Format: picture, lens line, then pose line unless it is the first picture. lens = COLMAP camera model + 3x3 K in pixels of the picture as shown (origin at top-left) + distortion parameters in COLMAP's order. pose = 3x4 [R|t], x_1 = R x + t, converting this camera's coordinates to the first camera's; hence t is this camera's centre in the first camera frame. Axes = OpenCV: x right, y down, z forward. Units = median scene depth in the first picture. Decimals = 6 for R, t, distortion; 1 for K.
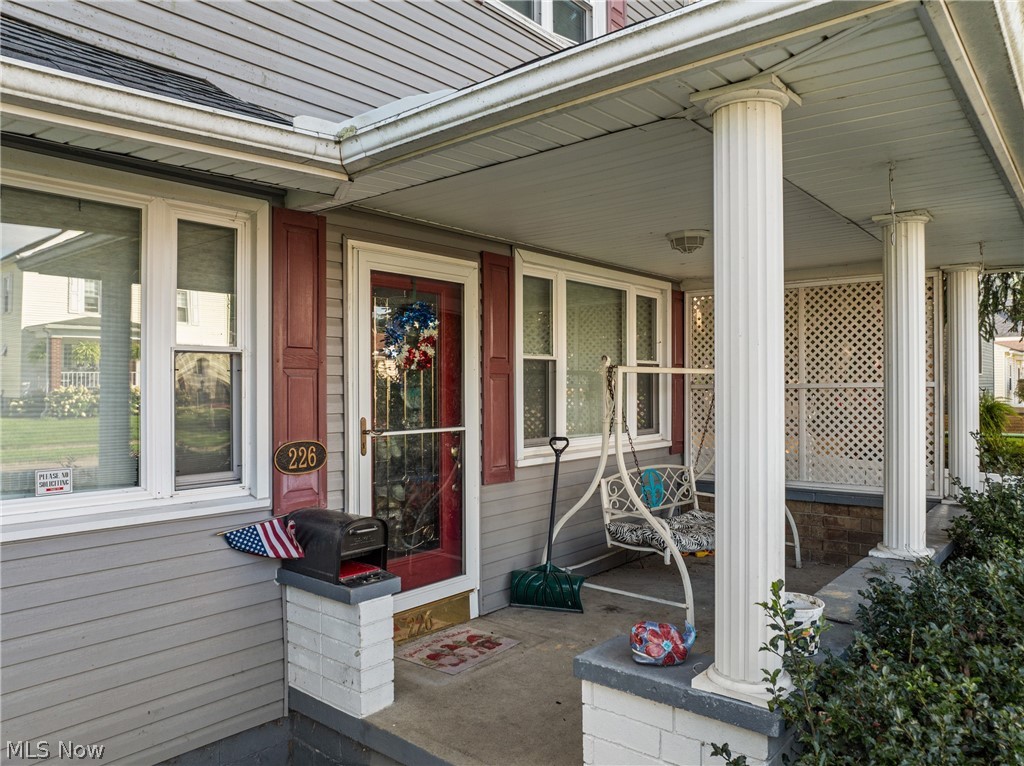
lens RADIAL K [[714.6, 0, 519.5], [0, 714.6, 383.0], [0, 0, 1]] dist [-0.036885, 0.000389]
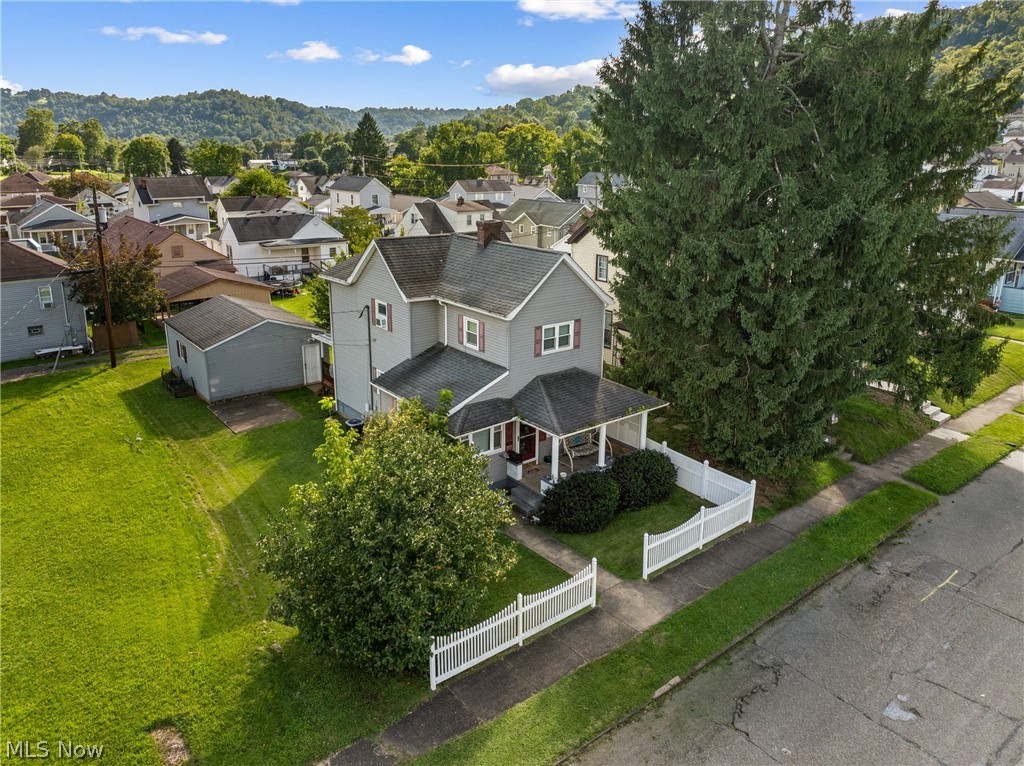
lens RADIAL K [[698.5, 0, 520.5], [0, 698.5, 339.2], [0, 0, 1]] dist [-0.008587, -0.001116]
pose [[0.979589, 0.066797, -0.189585, 0.949102], [-0.016953, 0.967265, 0.253202, -2.431297], [0.200293, -0.244820, 0.948655, -4.826947]]
